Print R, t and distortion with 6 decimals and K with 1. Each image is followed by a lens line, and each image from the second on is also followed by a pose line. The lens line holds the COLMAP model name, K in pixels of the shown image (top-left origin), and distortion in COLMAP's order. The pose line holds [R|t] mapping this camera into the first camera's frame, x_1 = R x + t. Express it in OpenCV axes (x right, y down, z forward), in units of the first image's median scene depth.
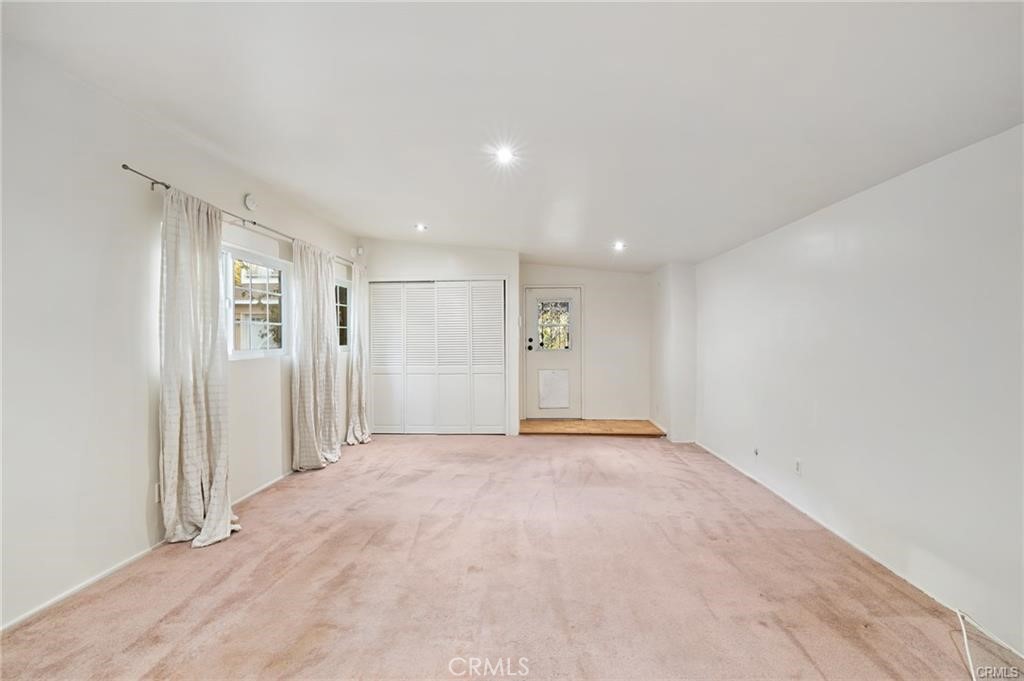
lens RADIAL K [[429.1, 0, 511.6], [0, 429.1, 341.9], [0, 0, 1]] dist [-0.001164, -0.000041]
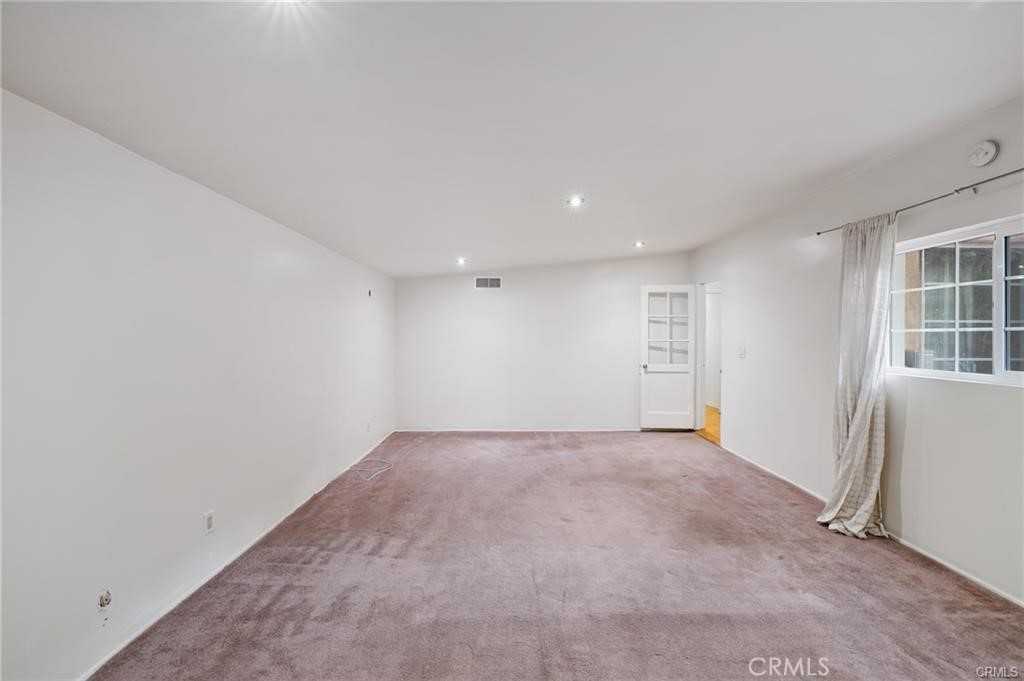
lens RADIAL K [[429.1, 0, 512.2], [0, 429.1, 340.9], [0, 0, 1]] dist [-0.001164, -0.000041]
pose [[-0.997533, -0.004191, -0.070071, 0.207380], [-0.004687, 0.999965, 0.006921, -0.026980], [0.070039, 0.007232, -0.997518, 1.800498]]
